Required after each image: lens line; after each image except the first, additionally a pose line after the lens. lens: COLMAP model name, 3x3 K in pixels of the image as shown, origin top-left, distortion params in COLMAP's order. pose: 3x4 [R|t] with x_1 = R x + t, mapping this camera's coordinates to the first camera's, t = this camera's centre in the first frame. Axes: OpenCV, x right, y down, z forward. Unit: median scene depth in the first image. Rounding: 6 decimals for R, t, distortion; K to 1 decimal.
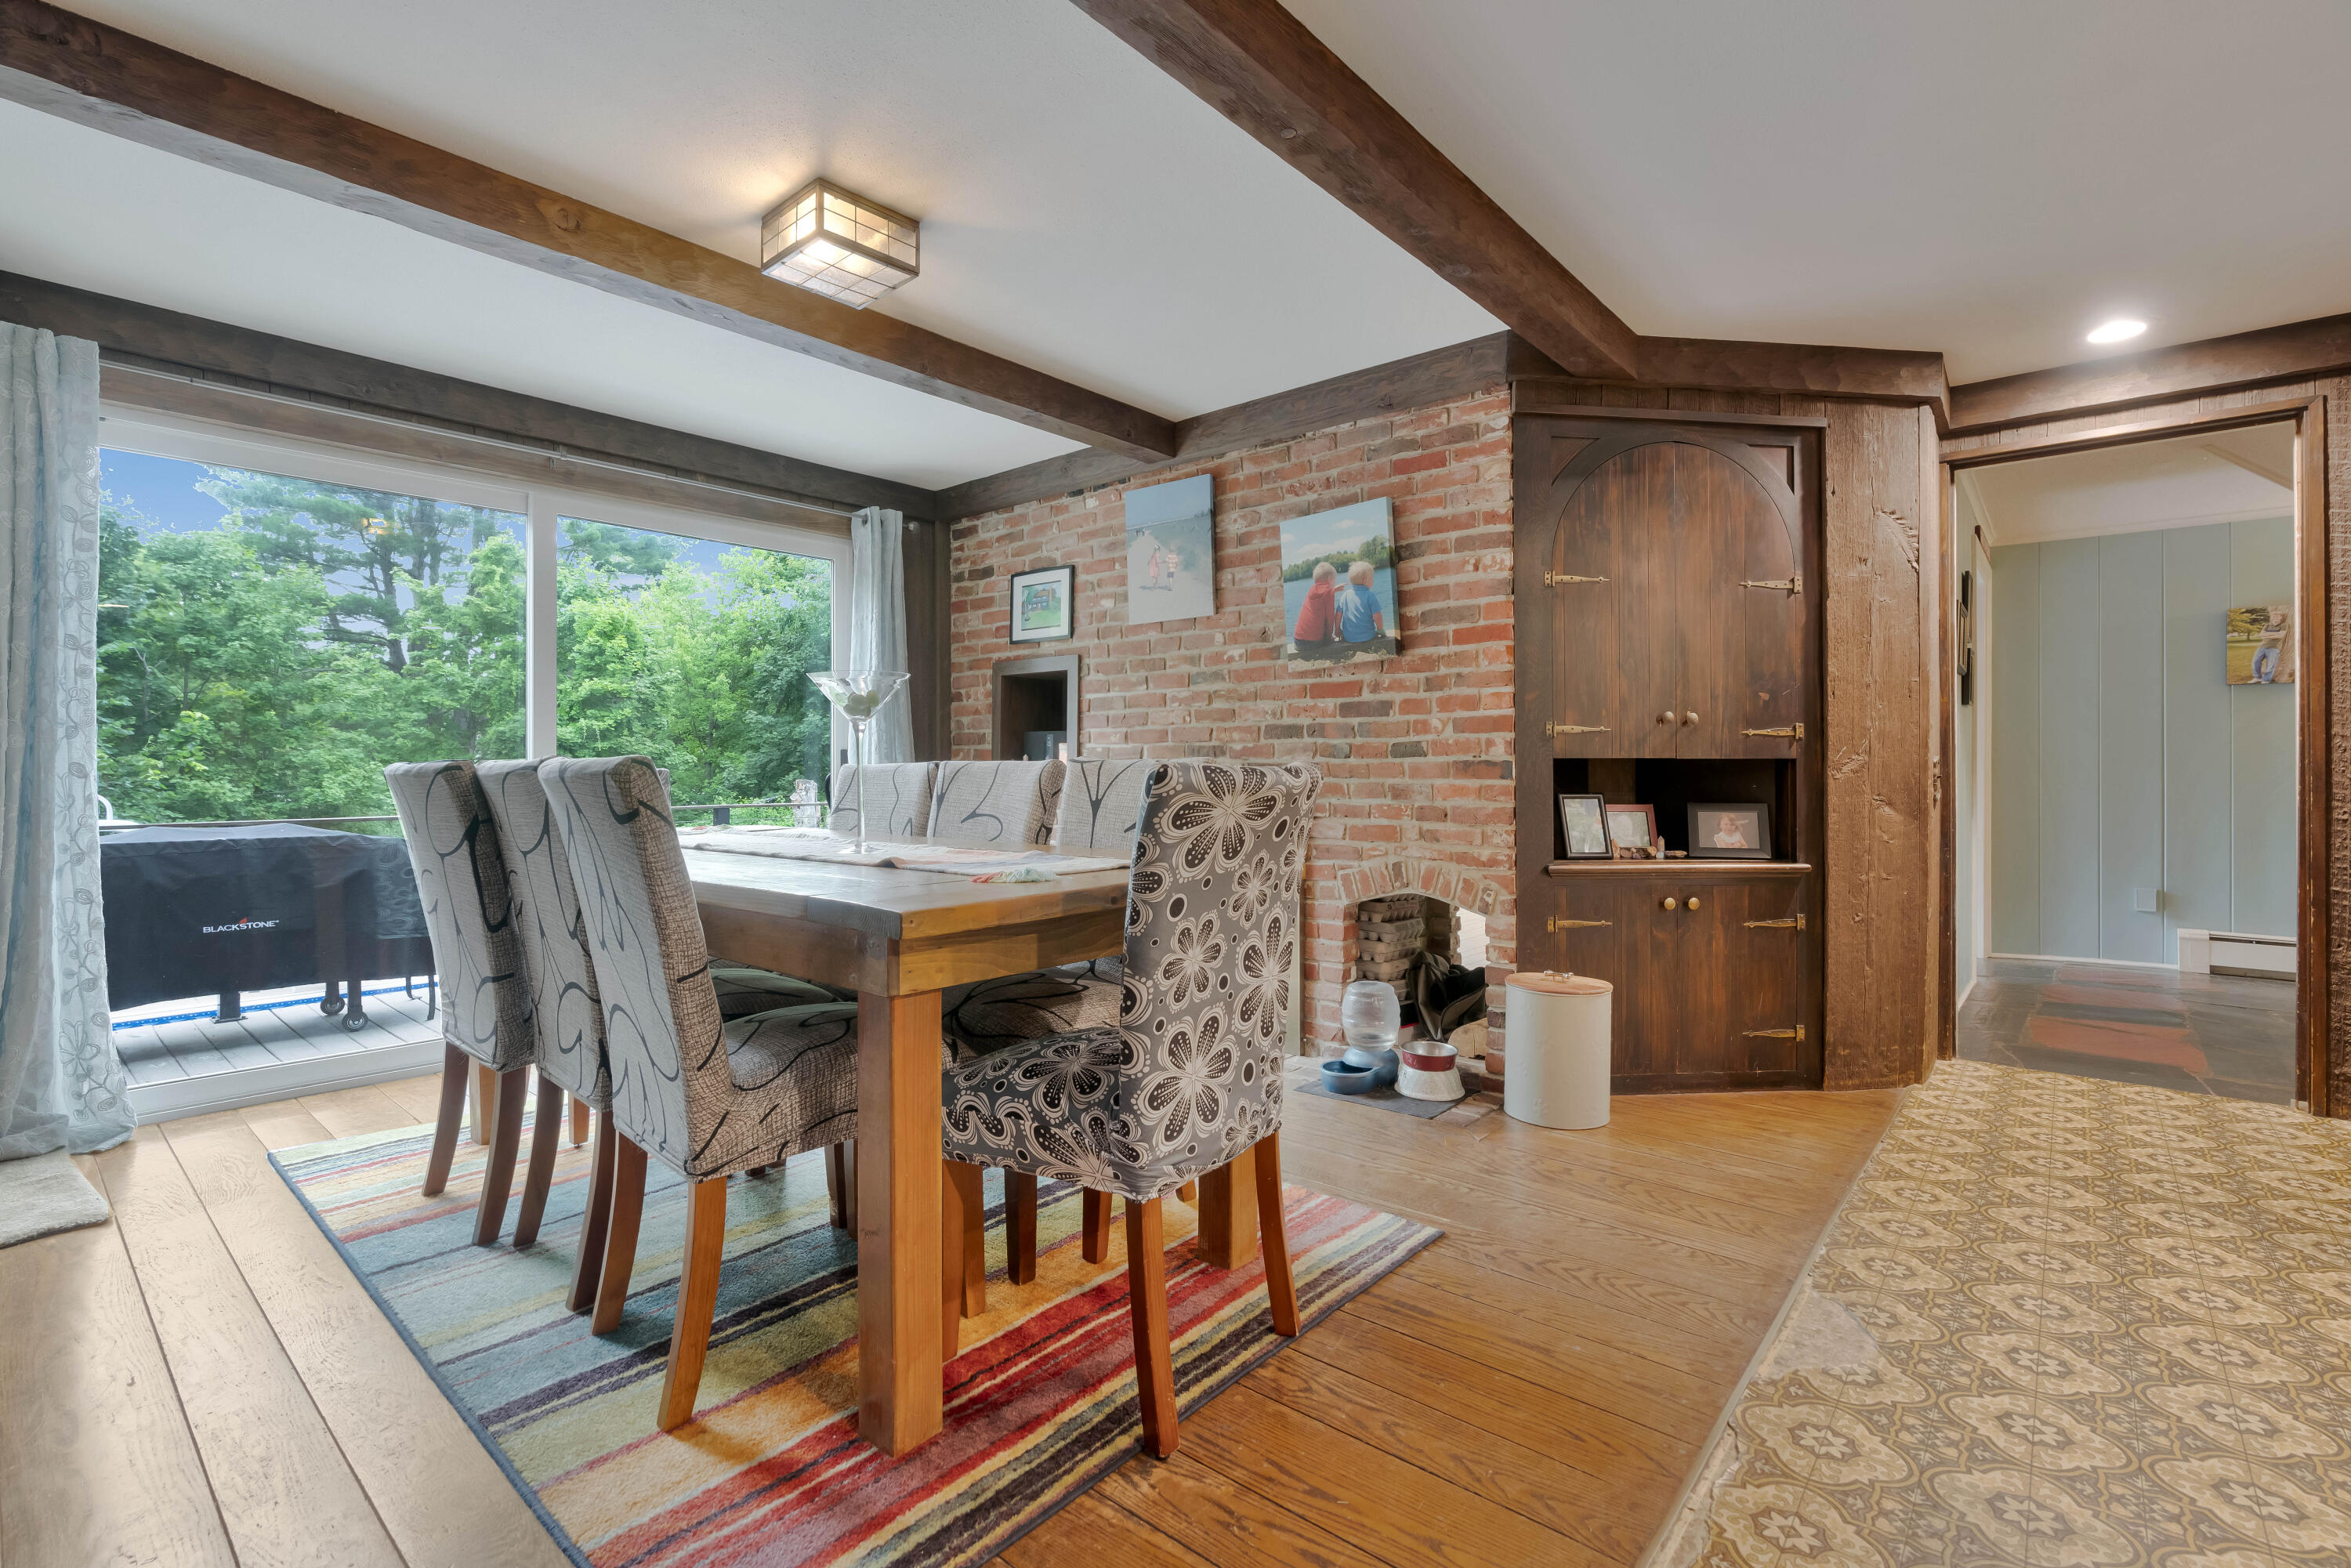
lens RADIAL K [[1063.7, 0, 1164.1], [0, 1063.7, 758.5], [0, 0, 1]] dist [-0.013714, 0.005793]
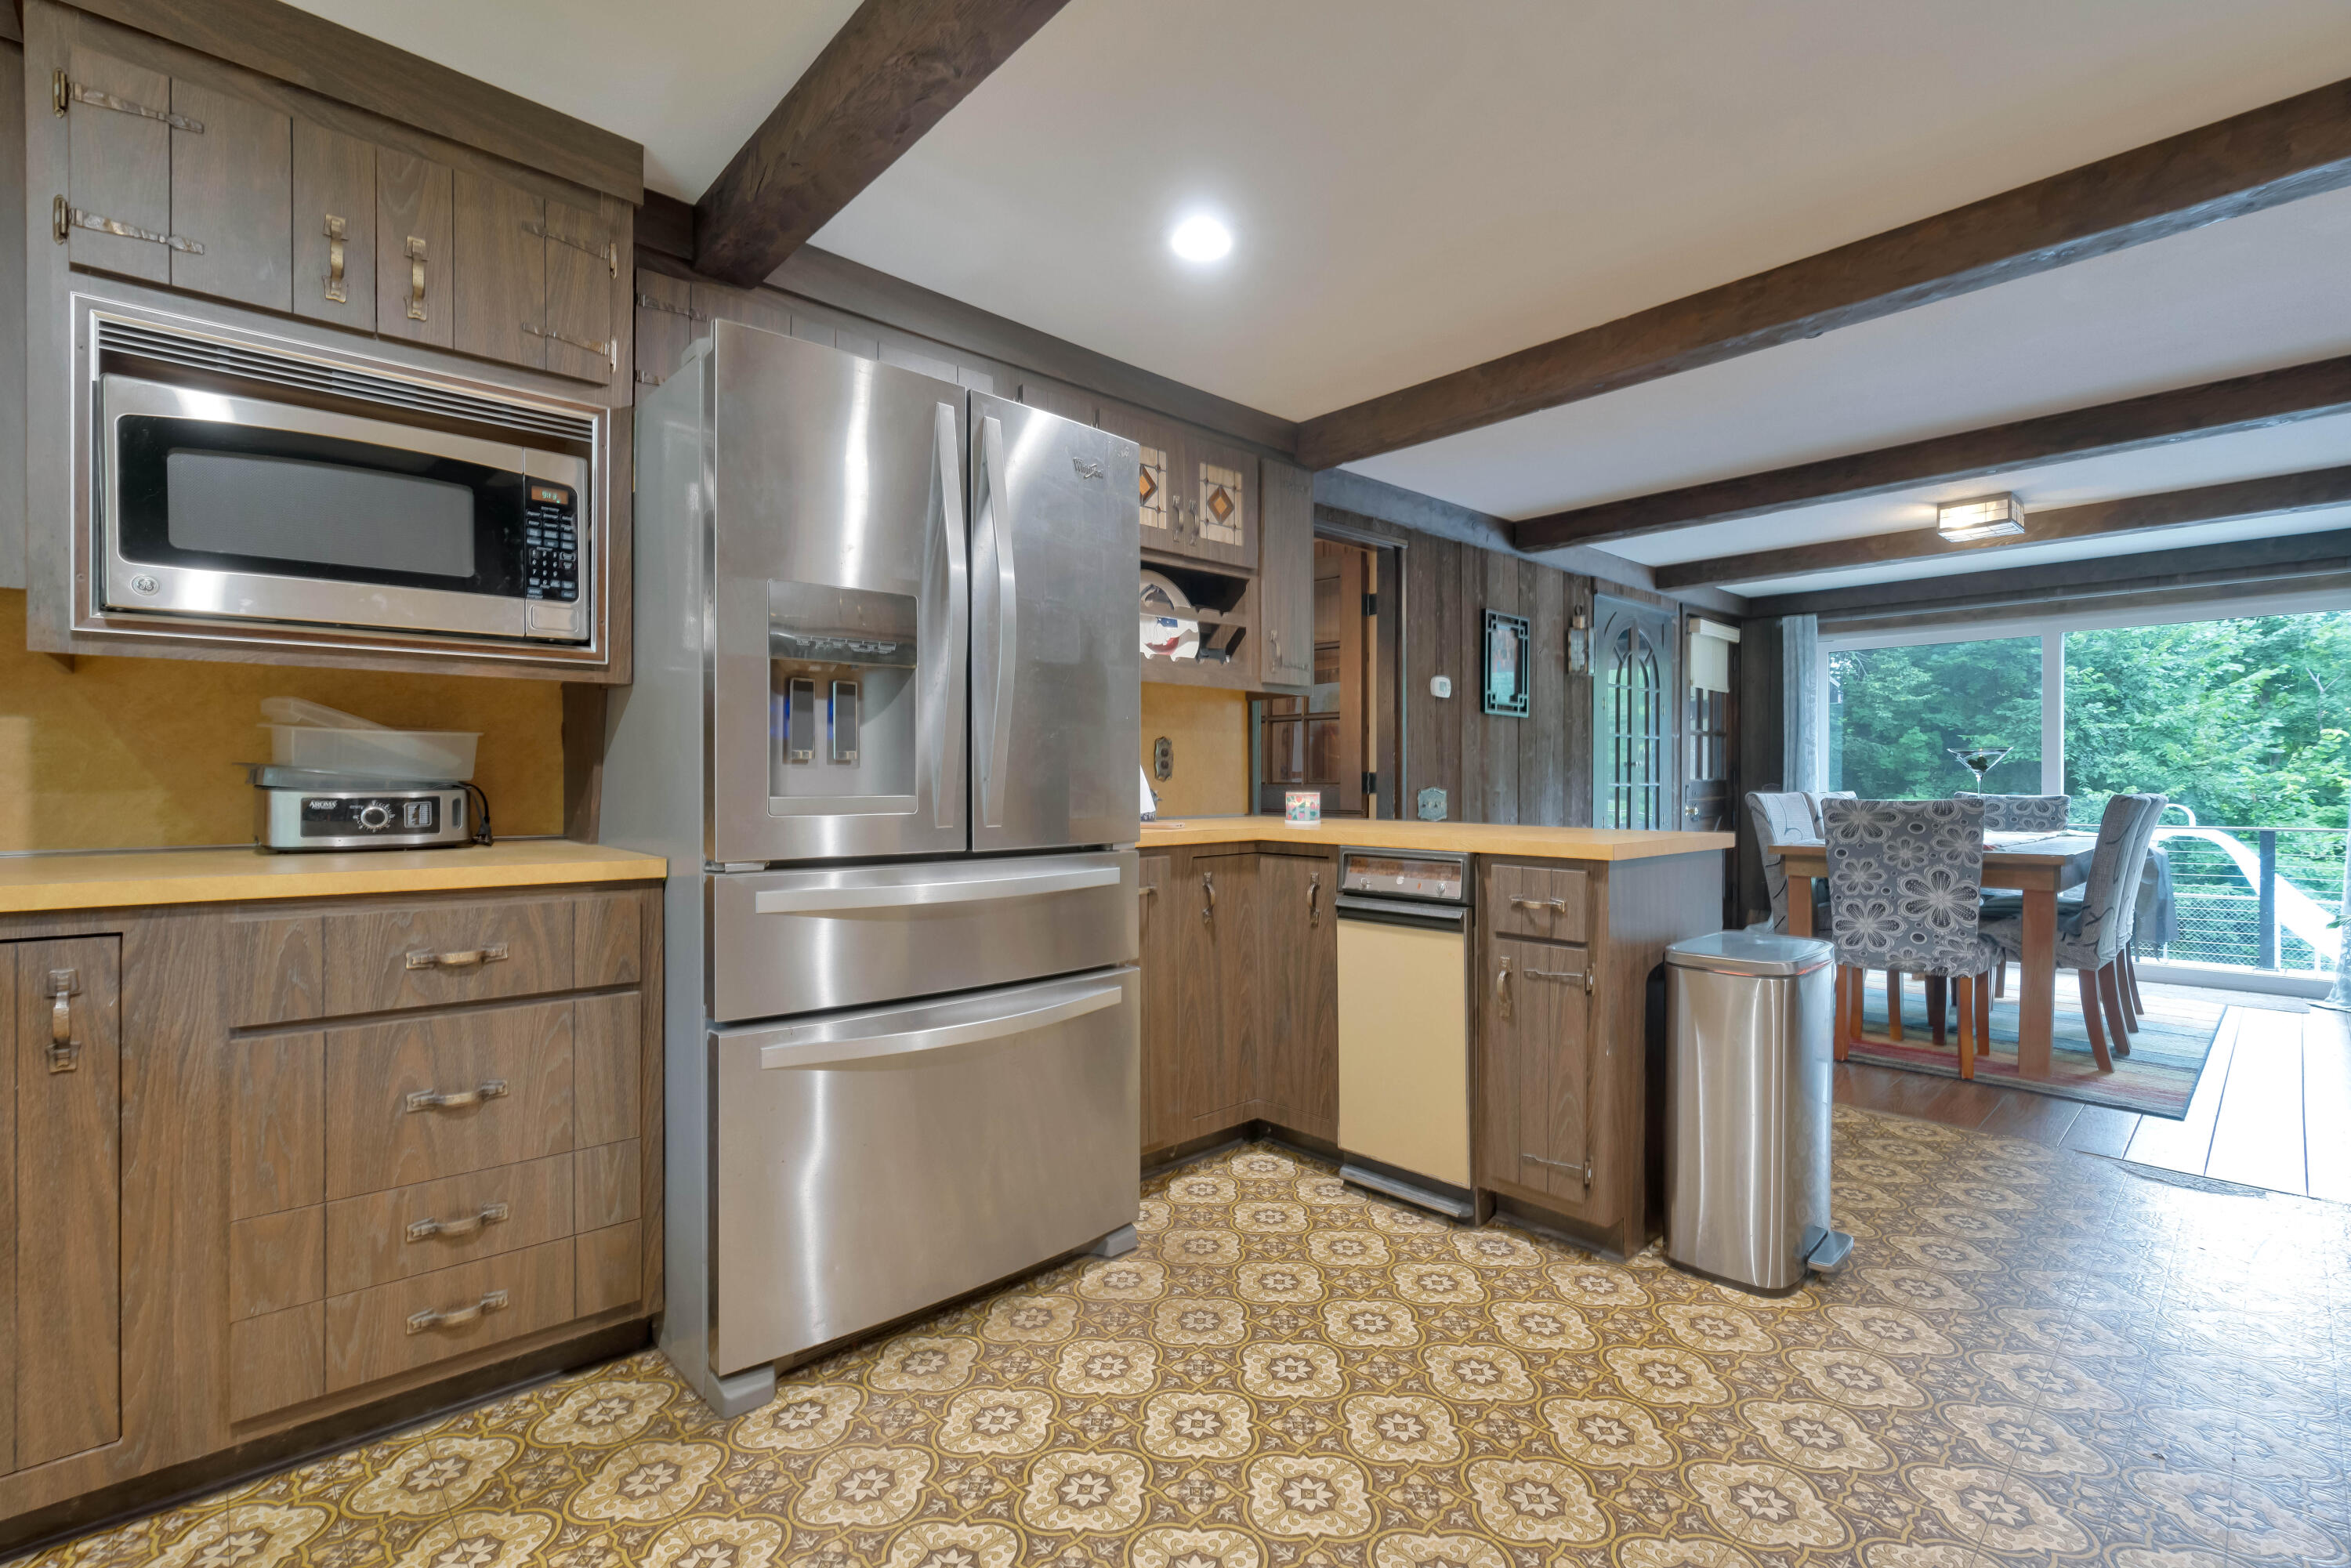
lens RADIAL K [[1063.7, 0, 1170.3], [0, 1063.7, 785.1], [0, 0, 1]] dist [-0.013714, 0.005793]
pose [[-0.102497, 0.003726, -0.994726, 1.299382], [0.010886, 0.999937, 0.002624, -0.024457], [0.994674, -0.010559, -0.102531, -0.174385]]
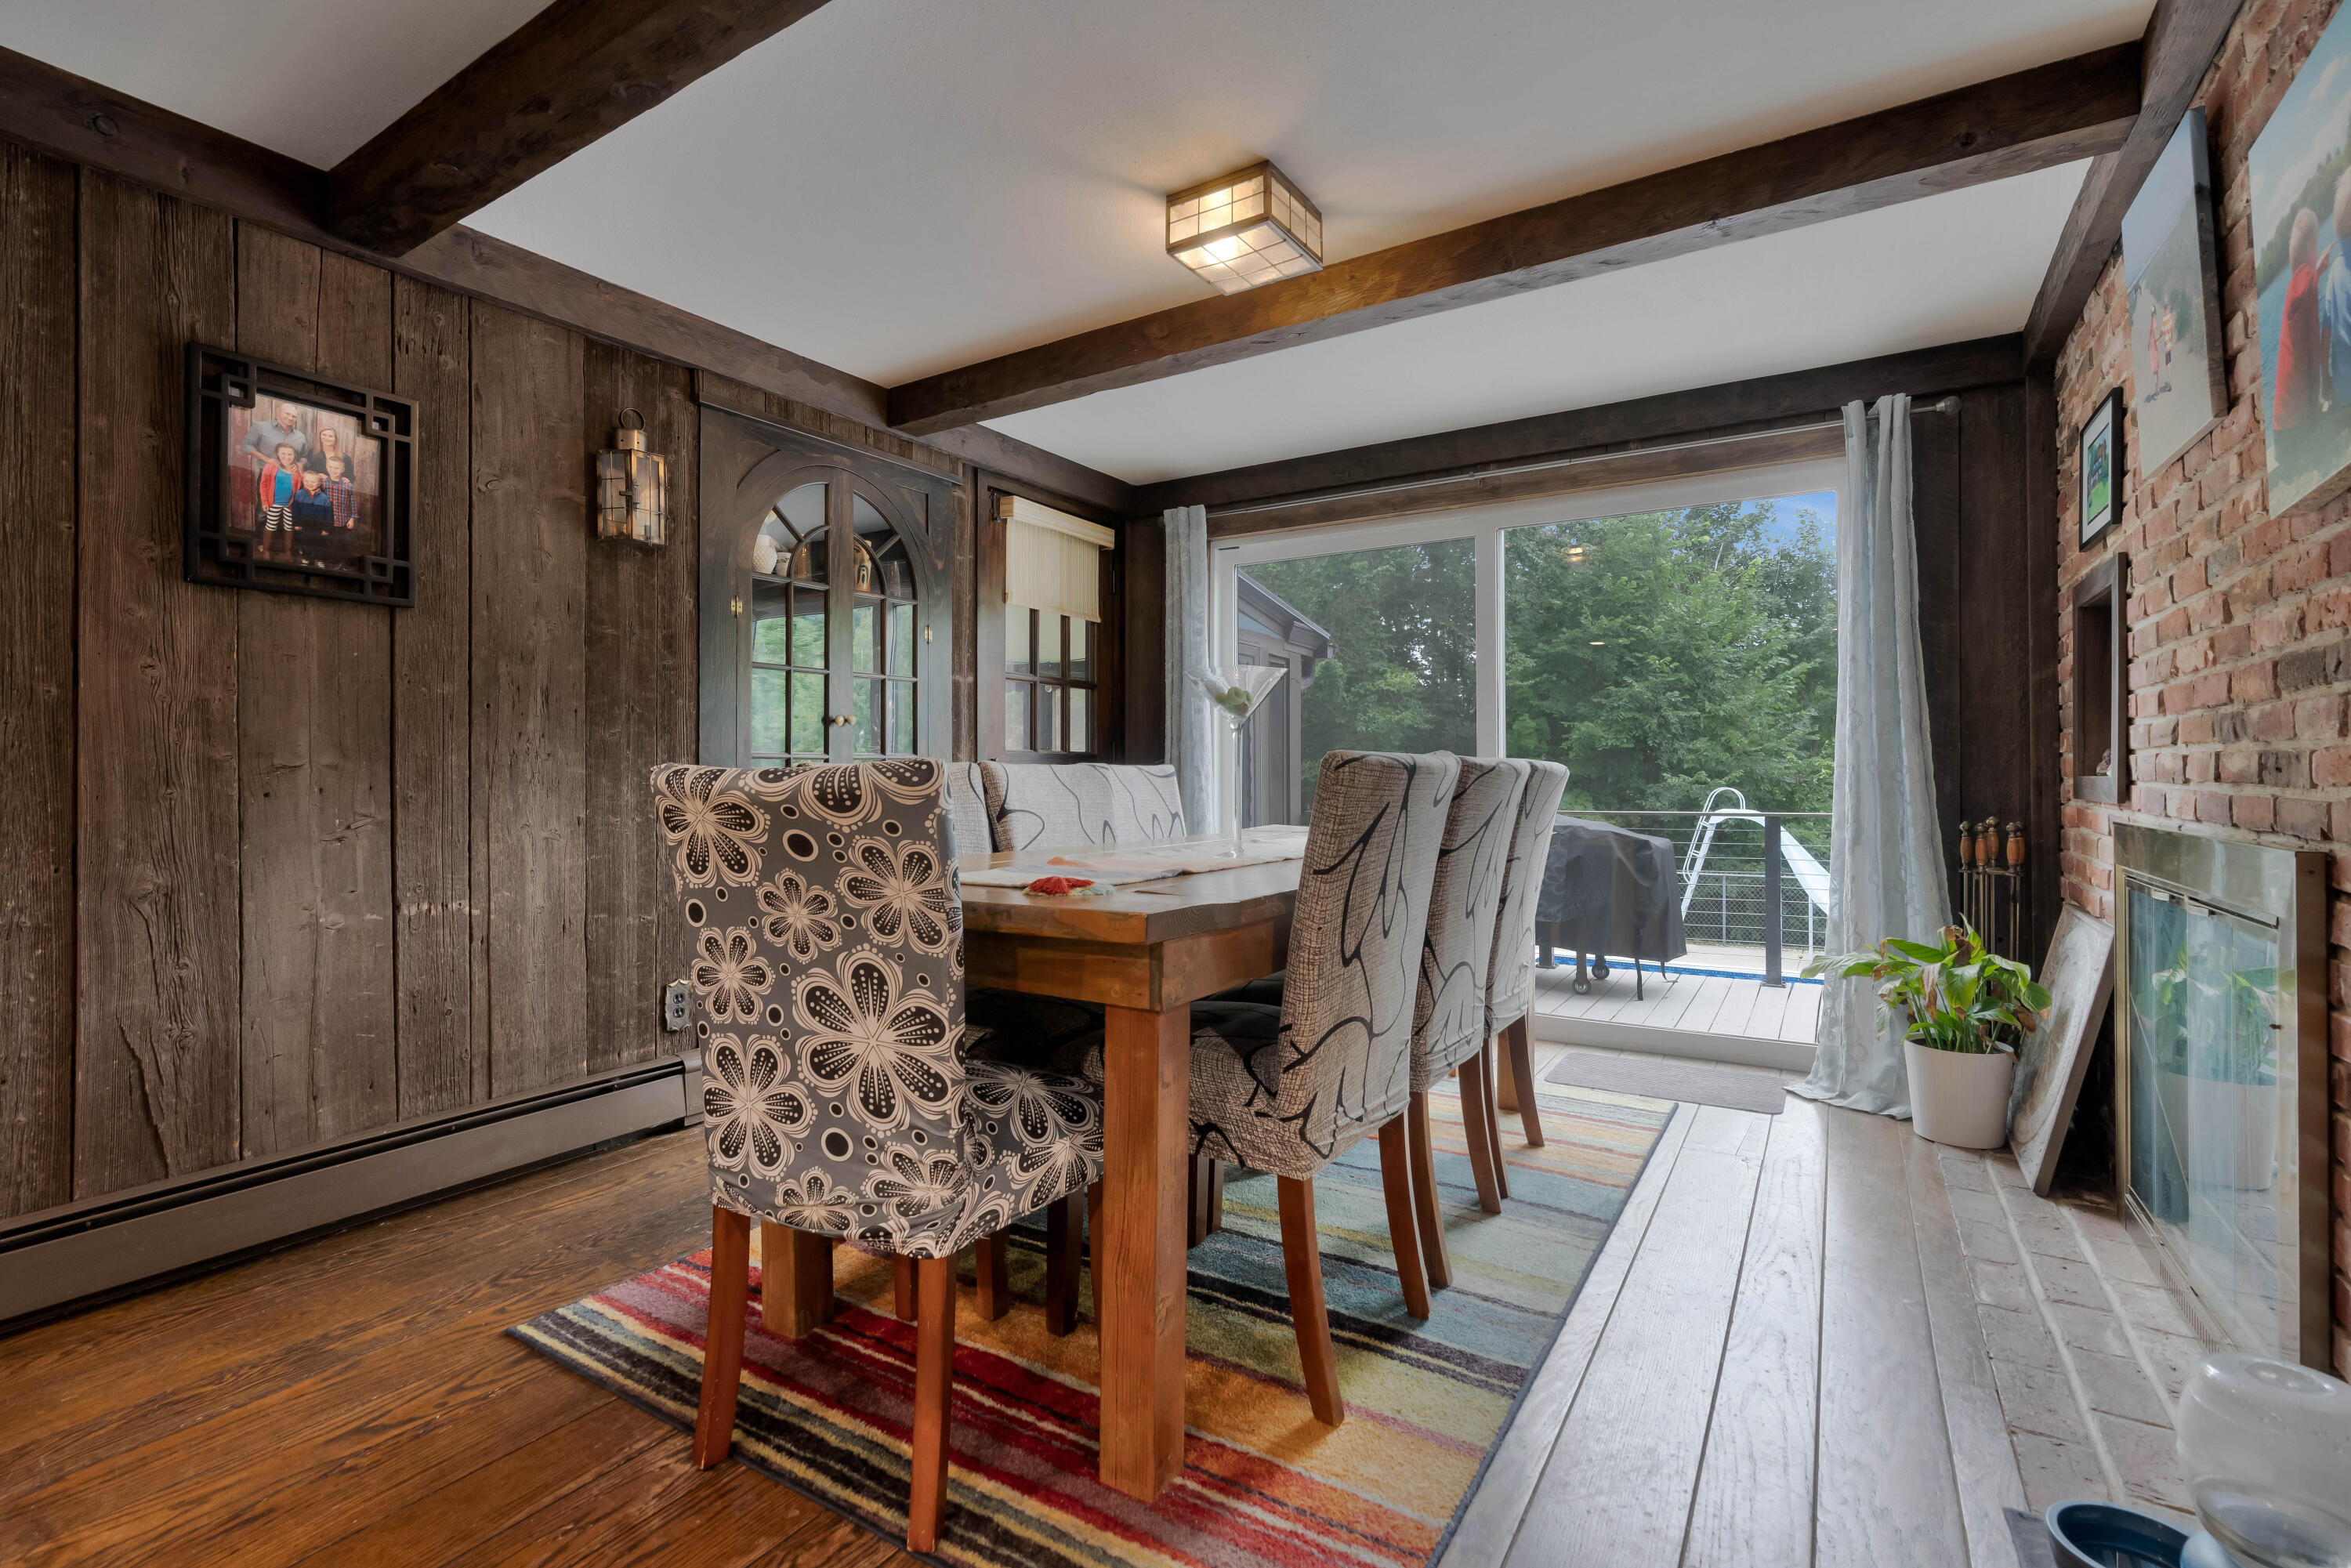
lens RADIAL K [[1063.7, 0, 1185.9], [0, 1063.7, 761.0], [0, 0, 1]] dist [-0.013714, 0.005793]
pose [[0.161475, -0.010139, -0.986825, 0.492850], [0.013768, 0.999873, -0.008020, 0.006814], [0.986781, -0.012291, 0.161594, 0.604945]]
